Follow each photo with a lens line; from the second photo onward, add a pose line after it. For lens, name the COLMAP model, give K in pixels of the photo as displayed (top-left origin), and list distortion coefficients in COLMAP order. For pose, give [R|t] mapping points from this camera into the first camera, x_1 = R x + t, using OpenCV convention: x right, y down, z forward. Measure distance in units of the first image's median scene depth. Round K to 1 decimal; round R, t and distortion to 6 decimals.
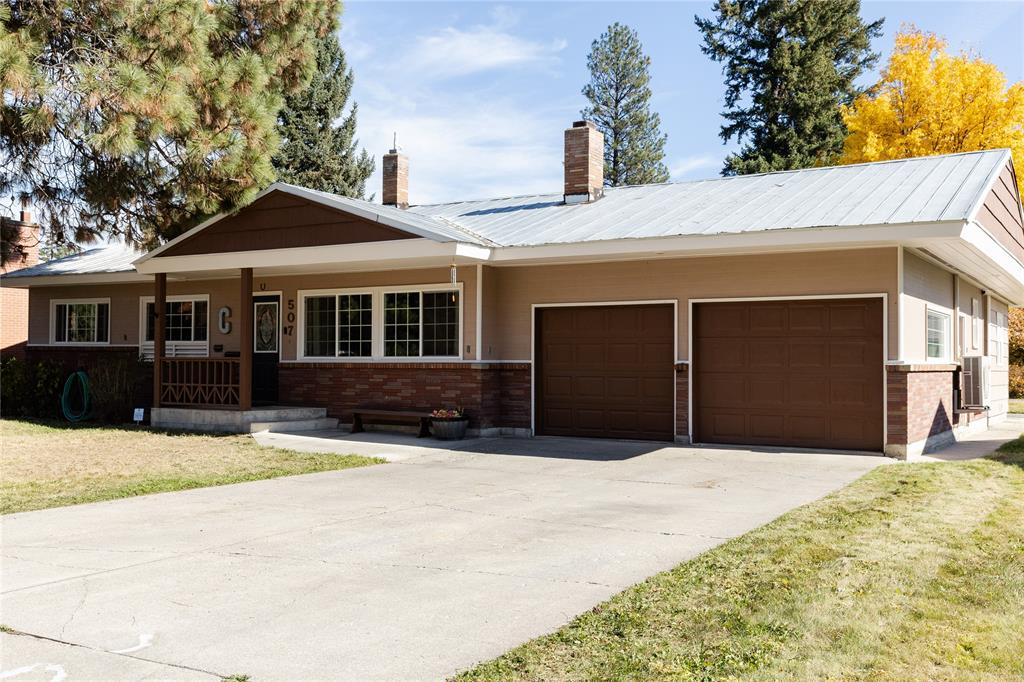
lens RADIAL K [[1028.5, 0, 511.5], [0, 1028.5, 339.6], [0, 0, 1]] dist [0.017309, 0.000000]
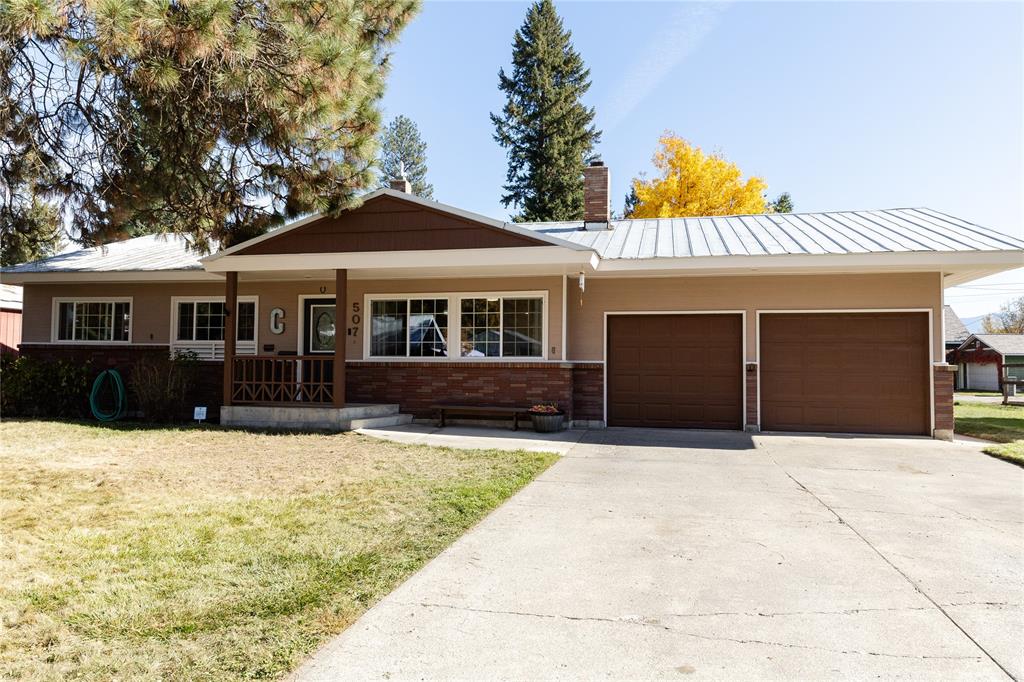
lens RADIAL K [[727.9, 0, 506.4], [0, 727.9, 340.0], [0, 0, 1]] dist [0.020762, -0.011217]
pose [[0.950071, 0.016199, 0.311614, -0.320333], [-0.011680, 0.999798, -0.016363, 0.010959], [-0.311816, 0.011906, 0.950068, 0.252730]]
